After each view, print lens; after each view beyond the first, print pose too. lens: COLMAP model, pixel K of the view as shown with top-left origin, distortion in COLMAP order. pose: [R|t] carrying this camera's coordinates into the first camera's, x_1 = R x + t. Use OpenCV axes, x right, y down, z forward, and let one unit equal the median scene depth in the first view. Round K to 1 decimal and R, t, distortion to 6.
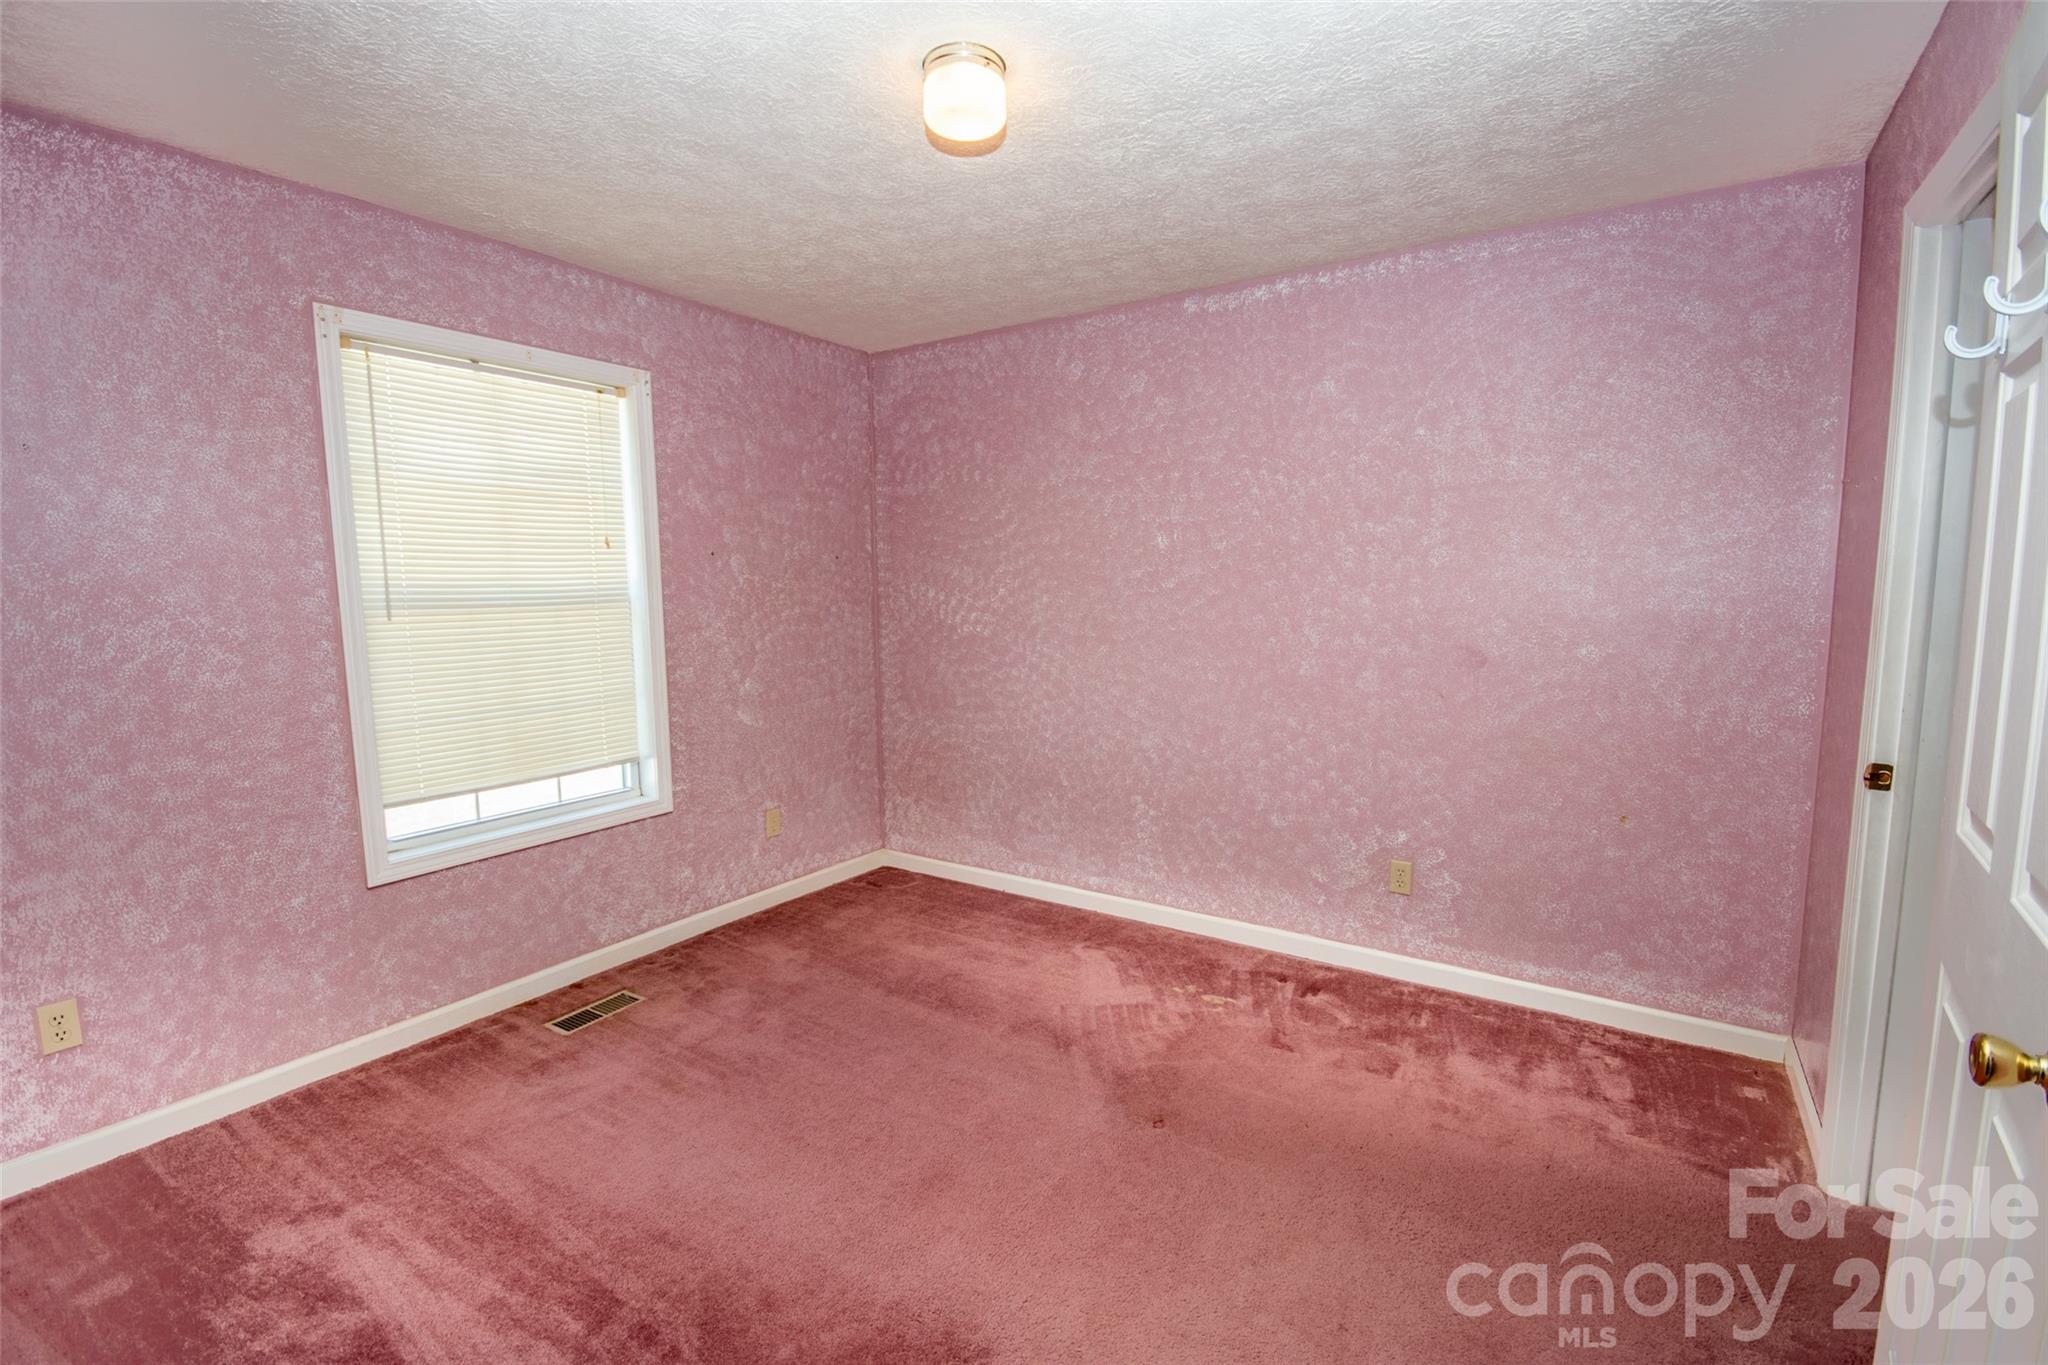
lens RADIAL K [[908.3, 0, 1025.6], [0, 908.3, 678.7], [0, 0, 1]] dist [0.000209, -0.000181]
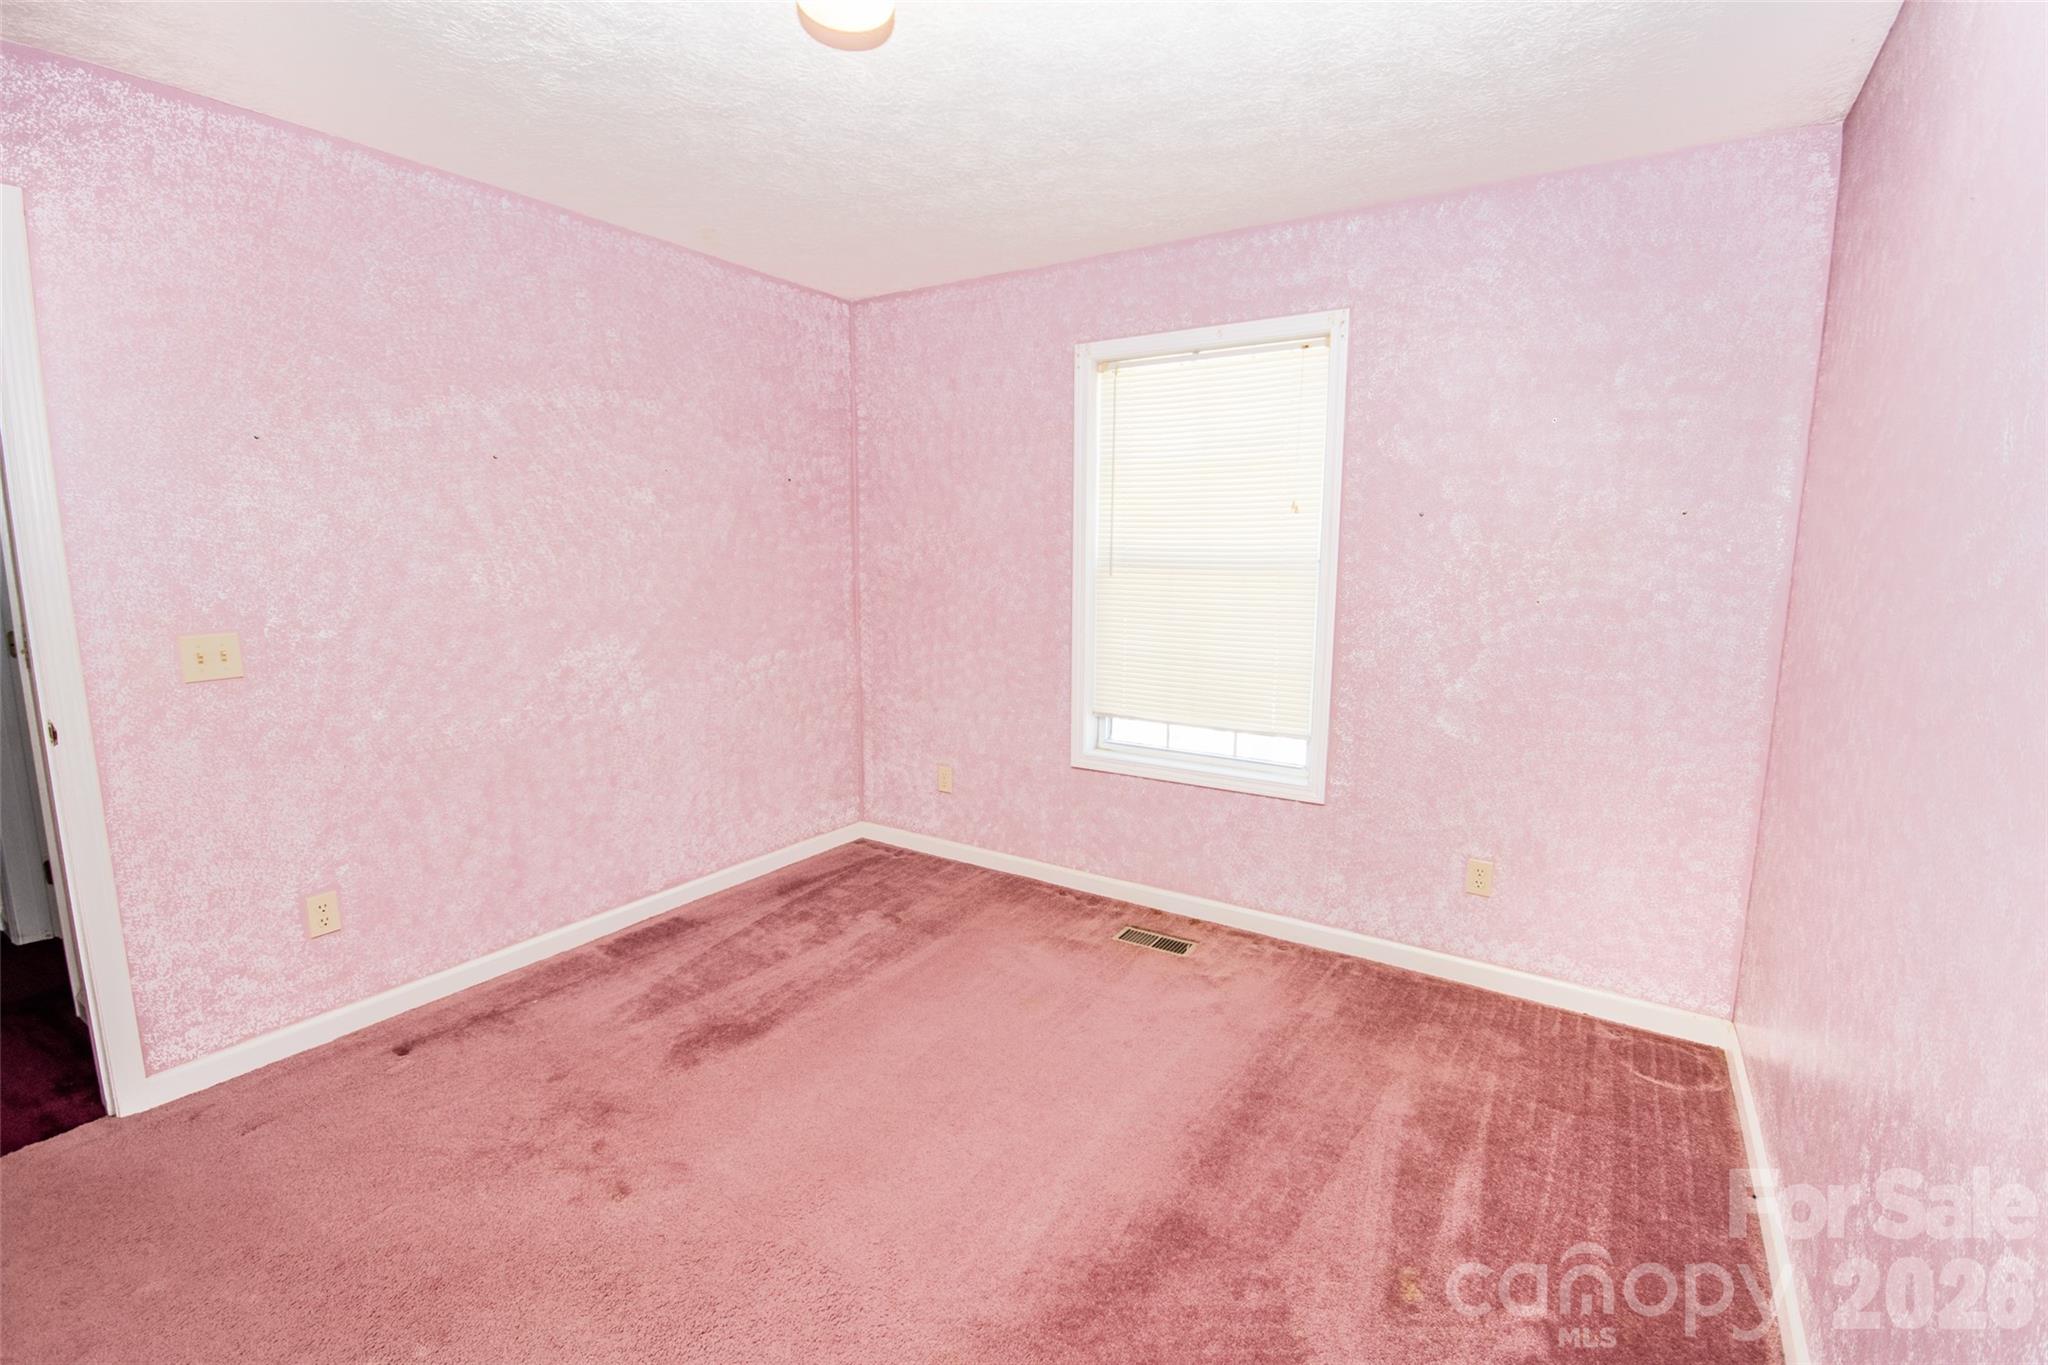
lens RADIAL K [[908.3, 0, 1025.6], [0, 908.3, 678.7], [0, 0, 1]] dist [0.000209, -0.000181]
pose [[0.008395, 0.153968, -0.988040, 0.516687], [-0.113800, 0.981803, 0.152029, -0.085924], [0.993468, 0.111163, 0.025764, 0.720129]]
